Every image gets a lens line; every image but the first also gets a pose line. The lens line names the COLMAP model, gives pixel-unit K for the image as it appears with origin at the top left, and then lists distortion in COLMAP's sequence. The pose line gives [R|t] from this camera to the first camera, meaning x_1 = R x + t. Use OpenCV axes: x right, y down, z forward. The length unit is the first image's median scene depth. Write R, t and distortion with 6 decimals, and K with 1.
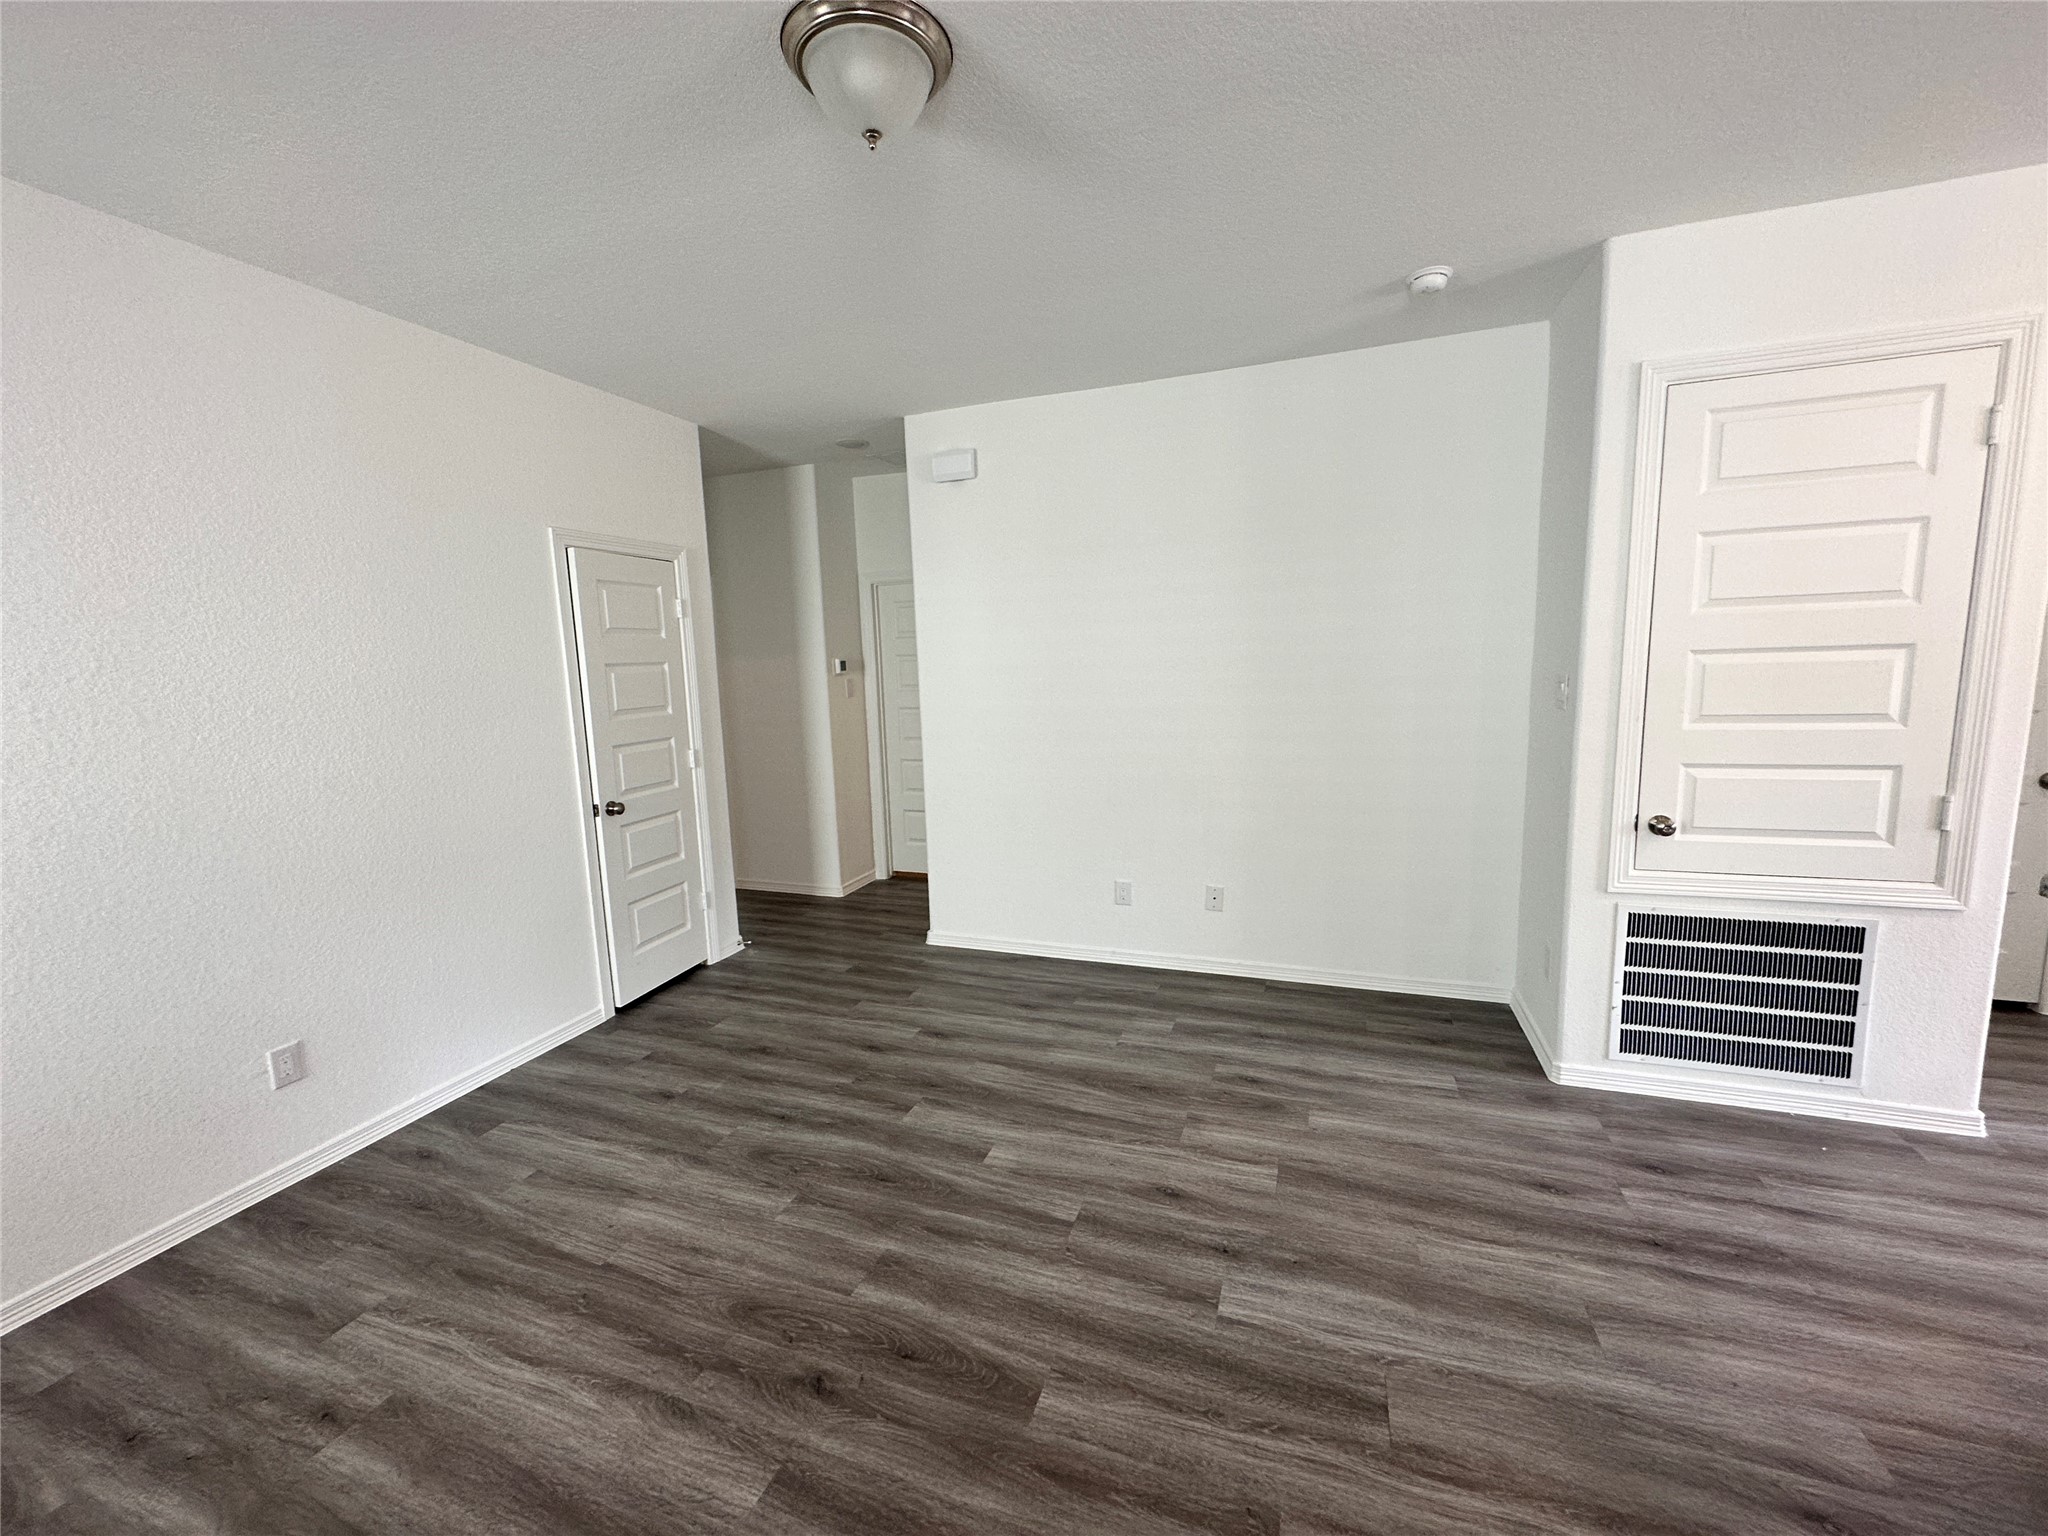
lens RADIAL K [[815.3, 0, 1024.0], [0, 815.3, 768.0], [0, 0, 1]] dist [-0.003621, 0.000919]
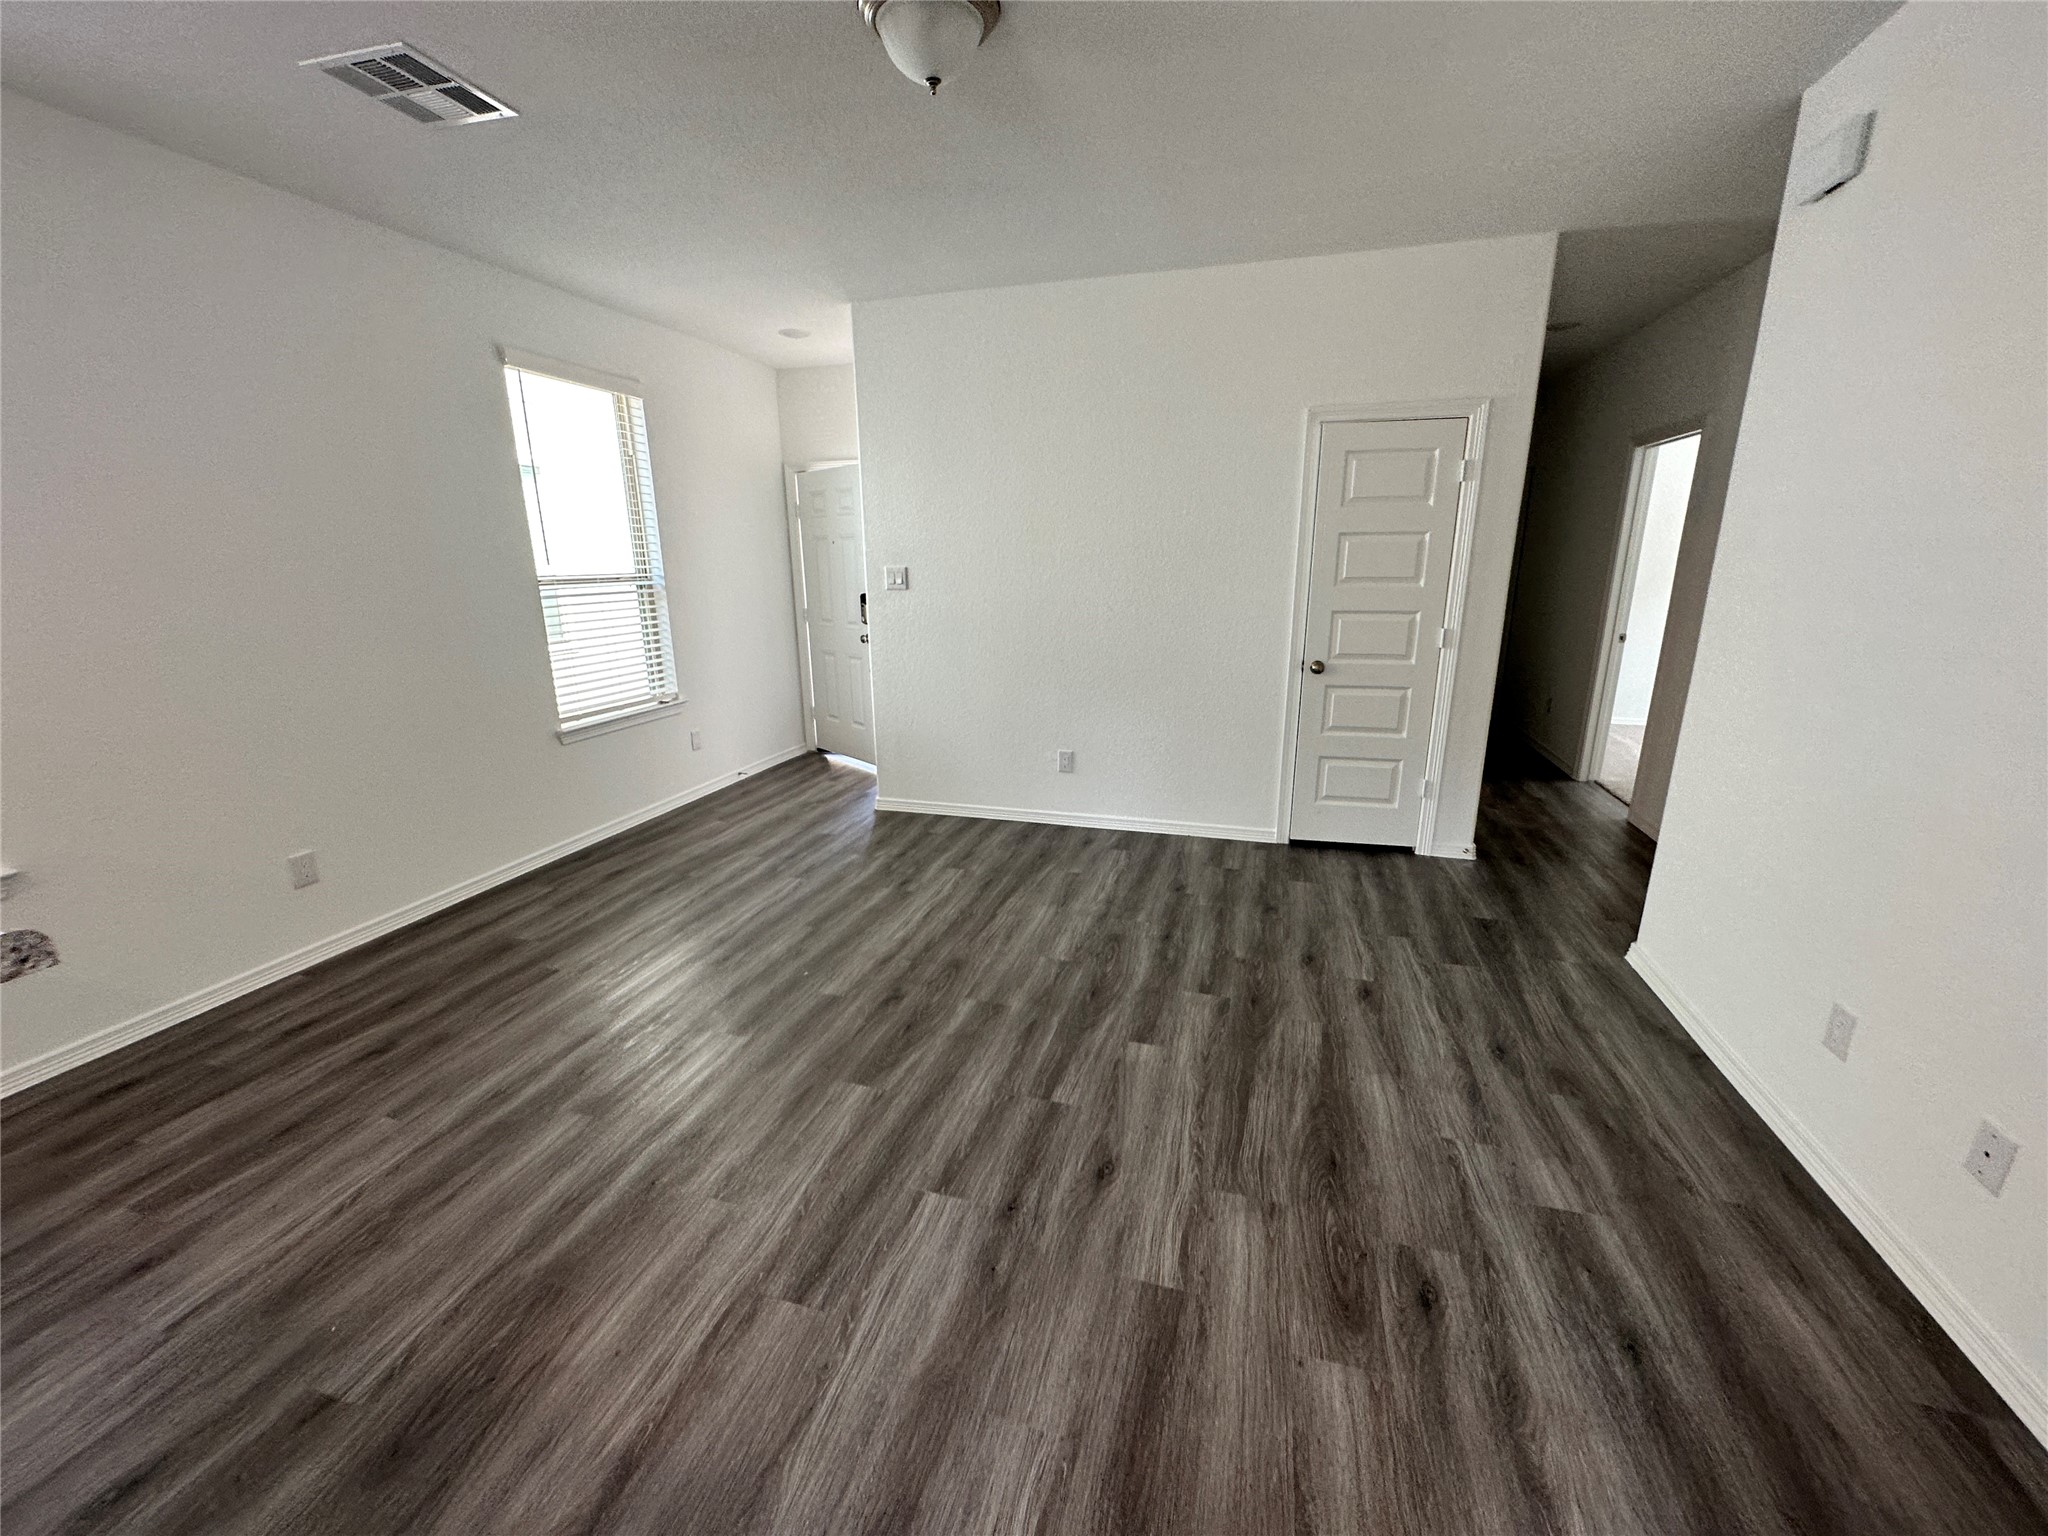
lens RADIAL K [[815.3, 0, 1024.0], [0, 815.3, 768.0], [0, 0, 1]] dist [-0.003621, 0.000919]
pose [[0.064999, 0.286944, -0.955739, 0.746270], [-0.129355, 0.952107, 0.277056, -0.098780], [0.989466, 0.105621, 0.099004, 0.666234]]
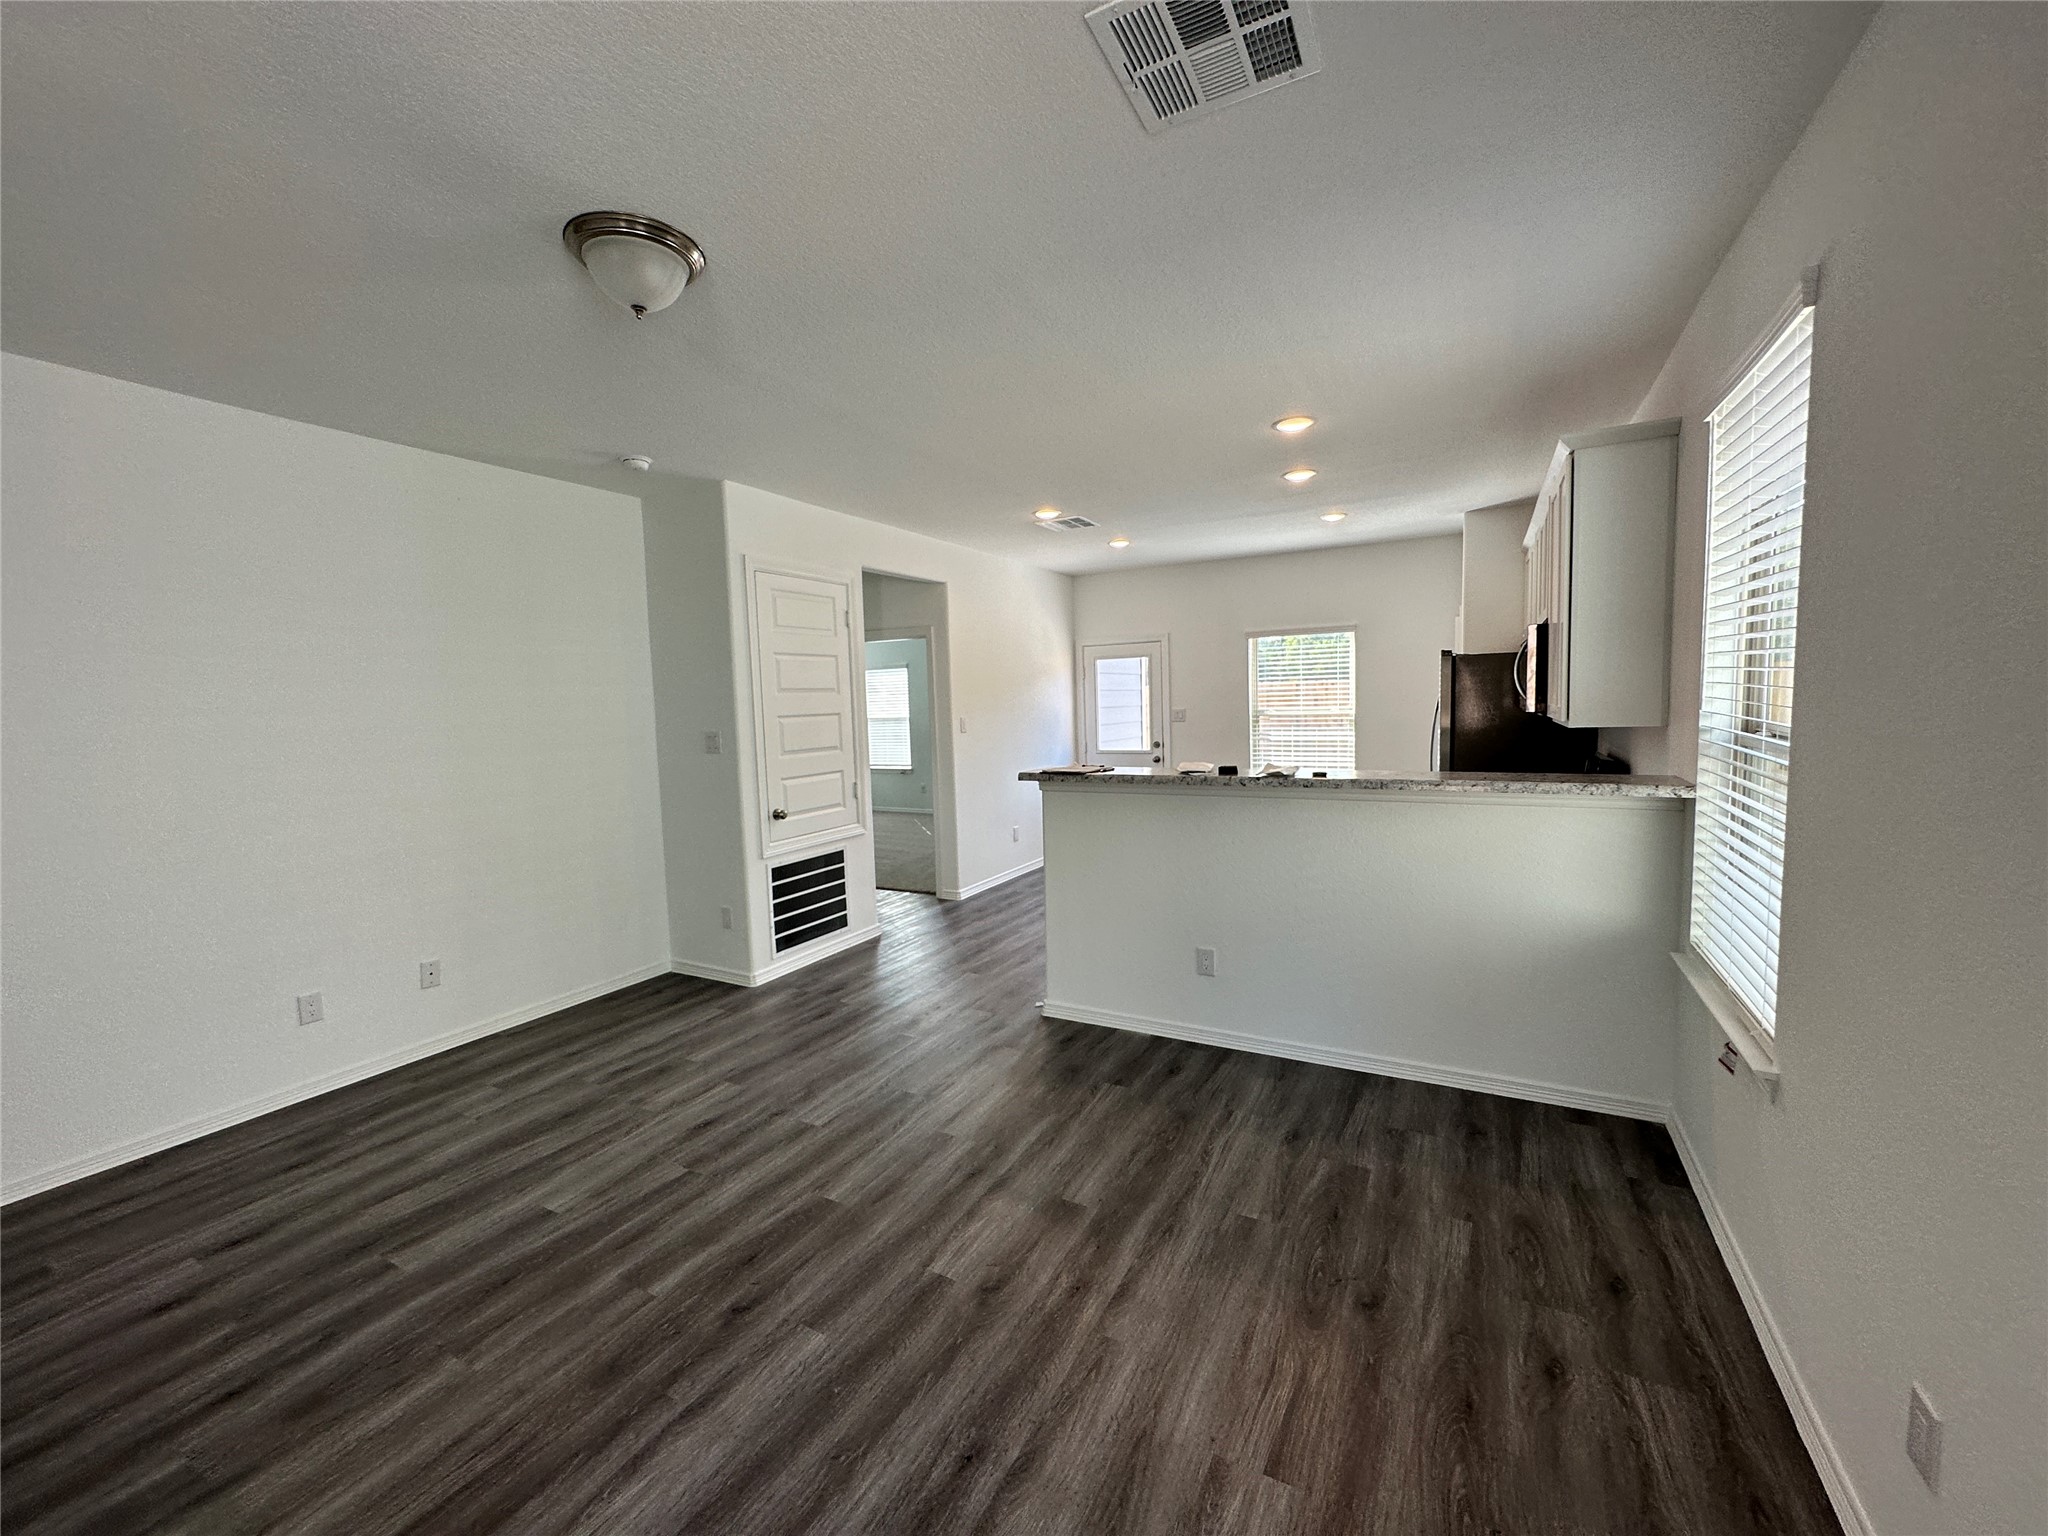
lens RADIAL K [[815.3, 0, 1024.0], [0, 815.3, 768.0], [0, 0, 1]] dist [-0.003621, 0.000919]
pose [[0.149140, -0.052980, 0.987396, -0.843196], [0.158145, 0.986988, 0.029072, 0.003919], [-0.976088, 0.151816, 0.155578, 0.183845]]
